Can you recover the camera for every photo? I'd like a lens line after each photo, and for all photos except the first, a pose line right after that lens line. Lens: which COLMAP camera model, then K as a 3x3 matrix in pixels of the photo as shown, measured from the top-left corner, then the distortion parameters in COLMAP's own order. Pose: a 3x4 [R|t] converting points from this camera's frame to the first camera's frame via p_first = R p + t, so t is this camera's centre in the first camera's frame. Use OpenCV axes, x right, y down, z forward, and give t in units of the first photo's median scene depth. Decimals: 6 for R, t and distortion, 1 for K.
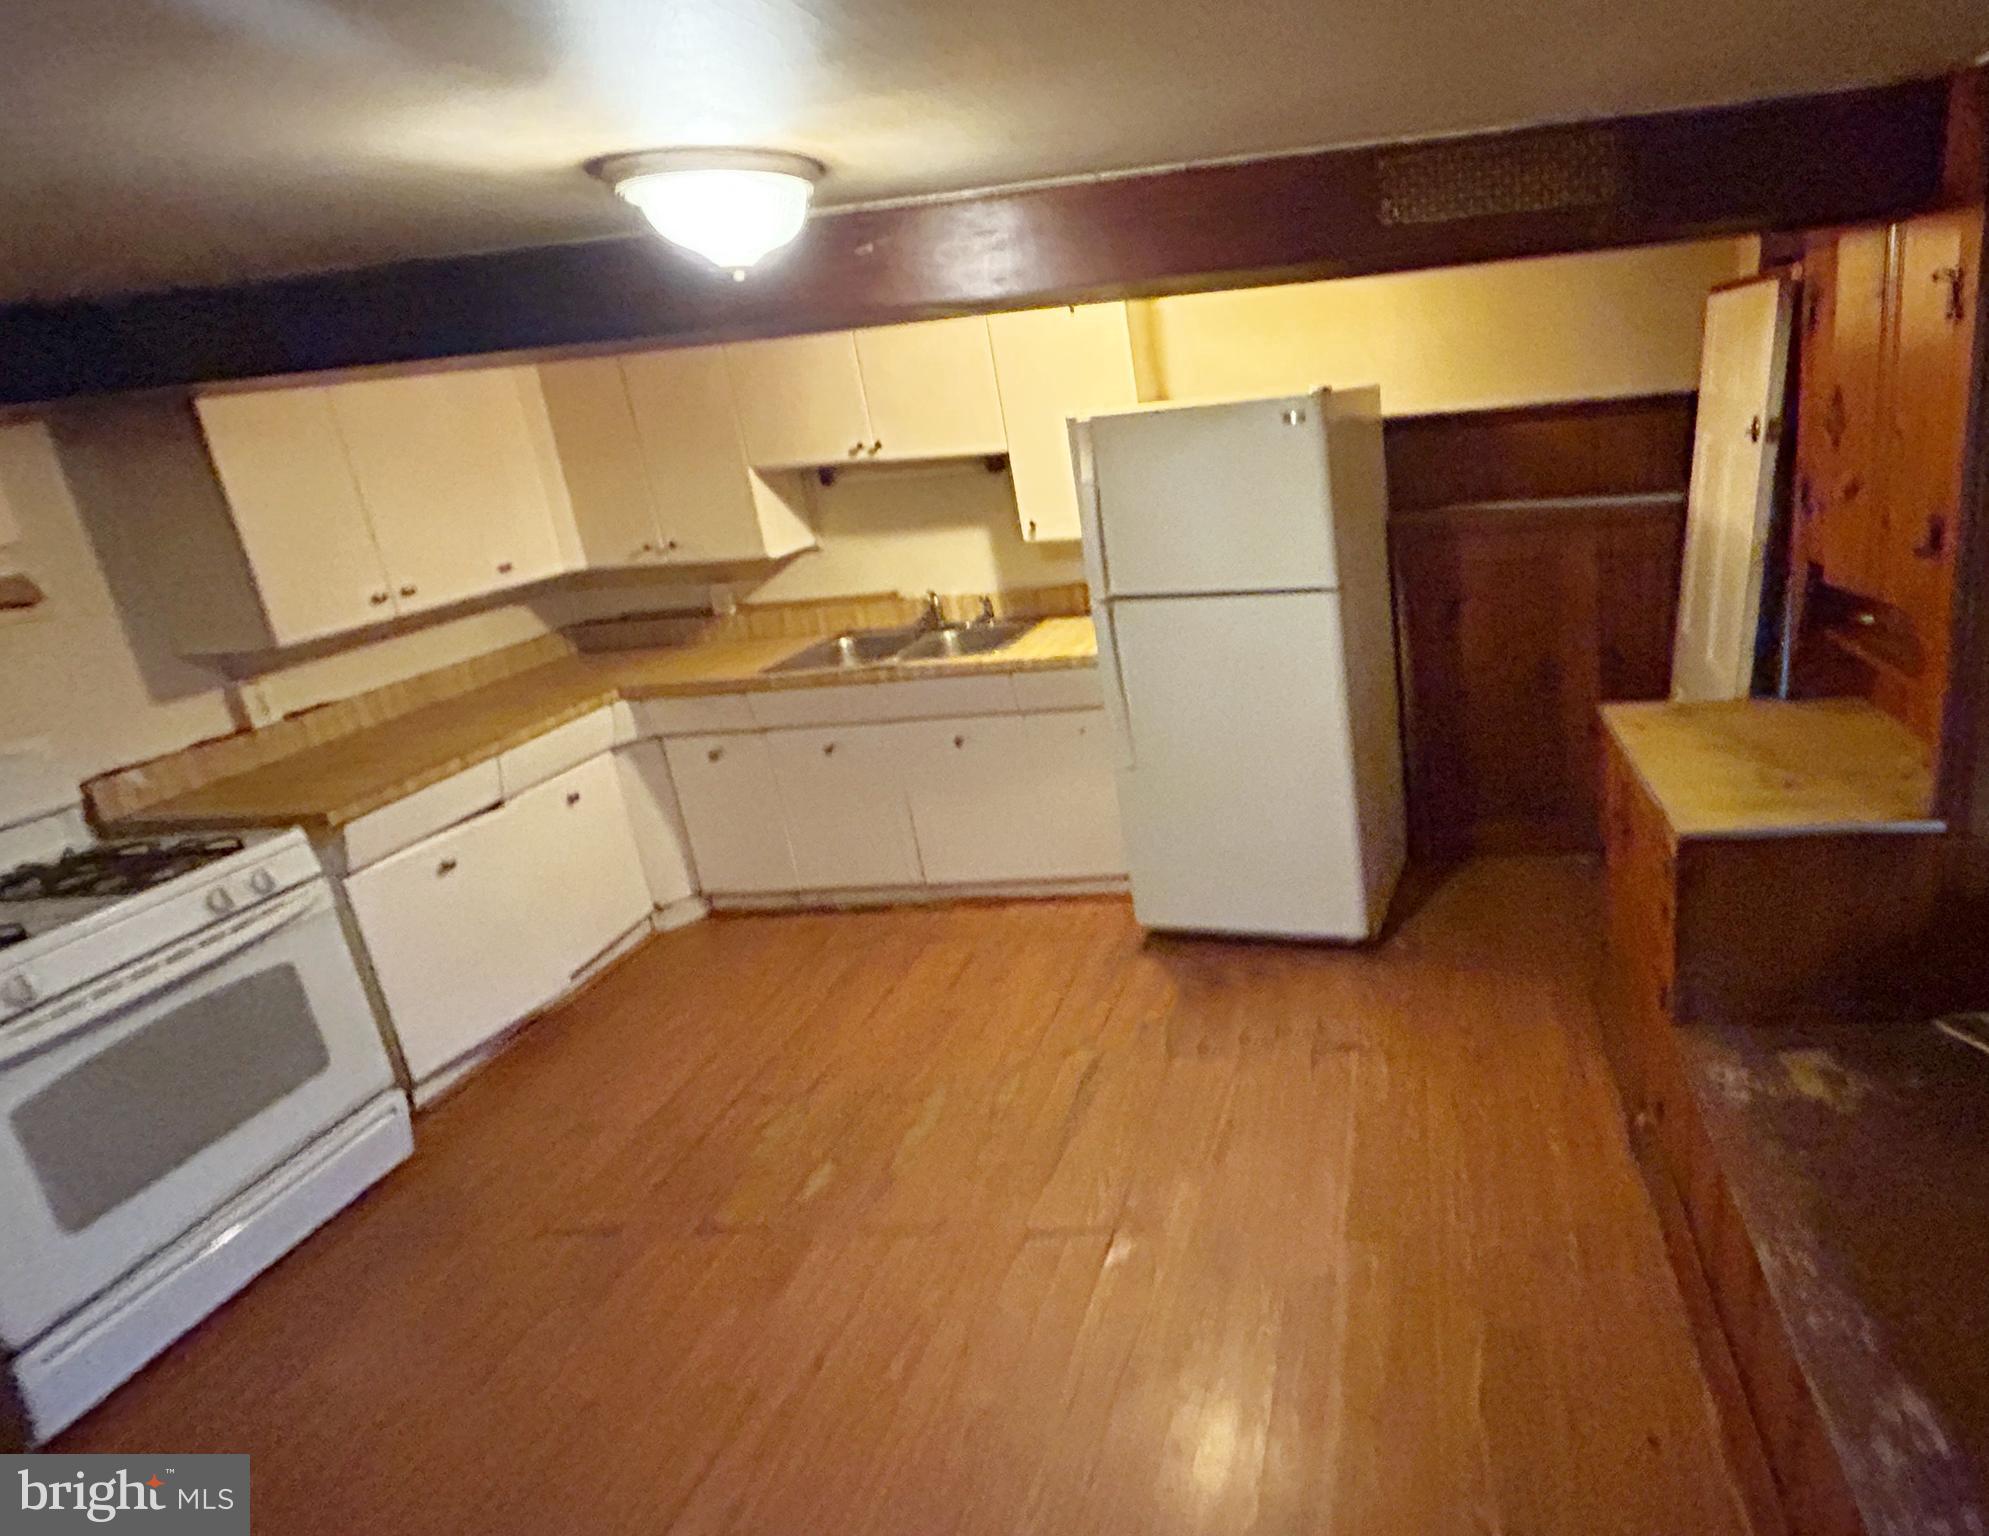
lens RADIAL K [[1052.3, 0, 1259.2], [0, 1052.3, 655.3], [0, 0, 1]] dist [0.013815, -0.001161]
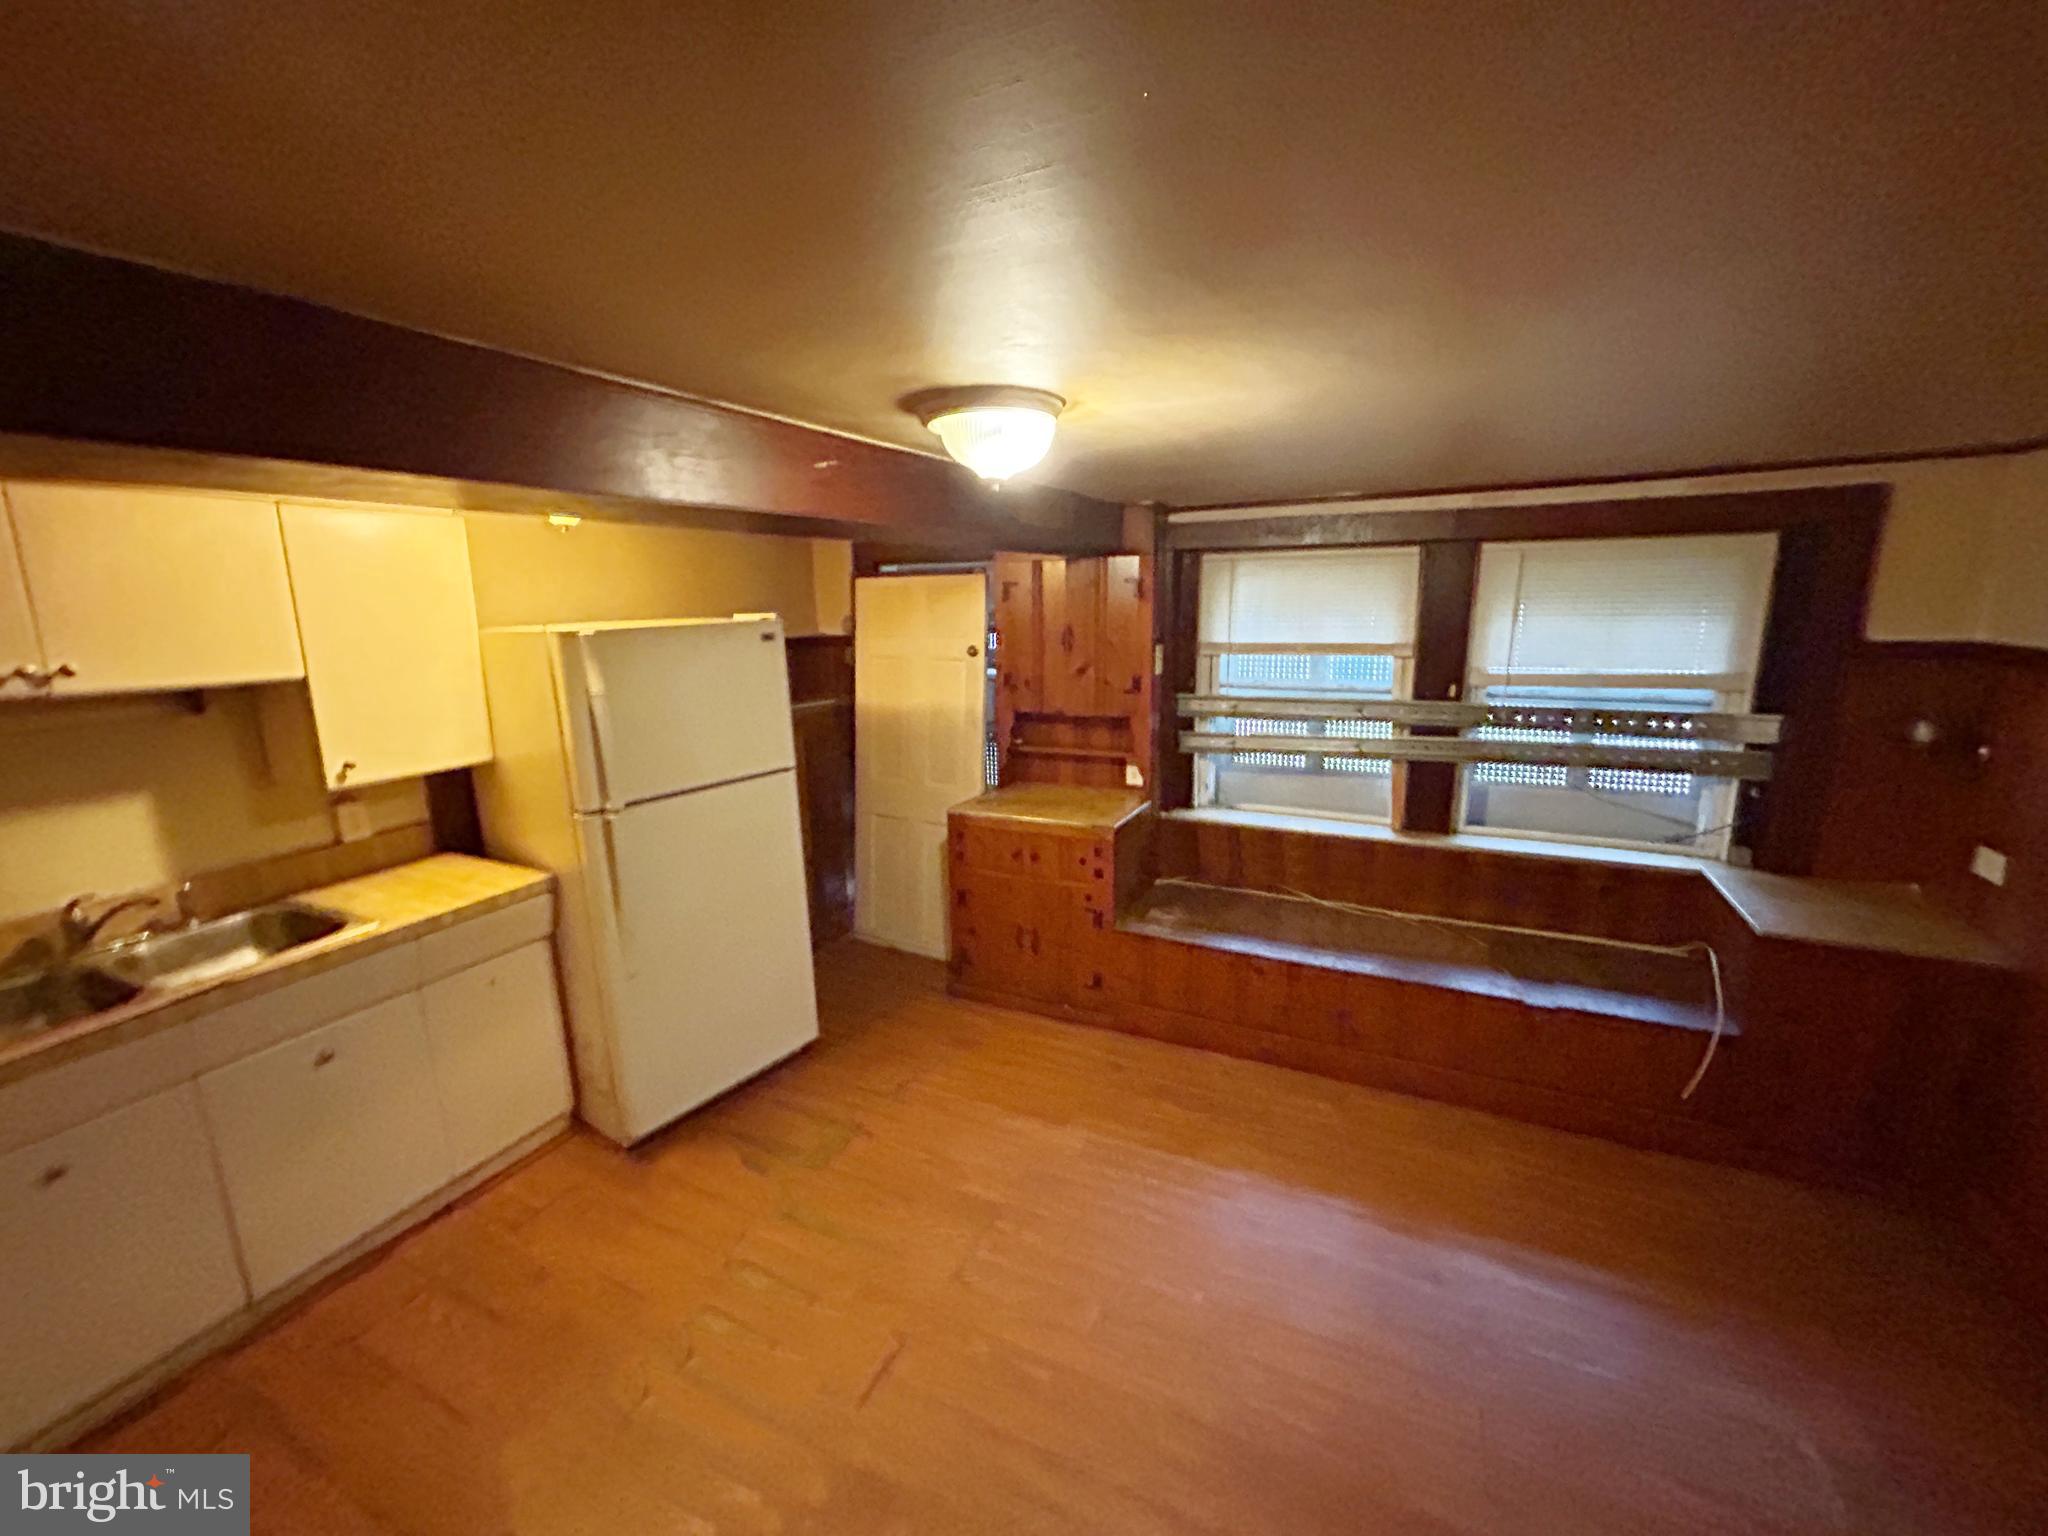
lens RADIAL K [[823.2, 0, 1034.8], [0, 823.2, 768.2], [0, 0, 1]] dist [-0.013371, 0.002706]
pose [[0.335784, -0.104054, 0.936174, -0.773650], [0.237817, 0.971046, 0.022631, -0.013102], [-0.911423, 0.215039, 0.350808, 0.358897]]
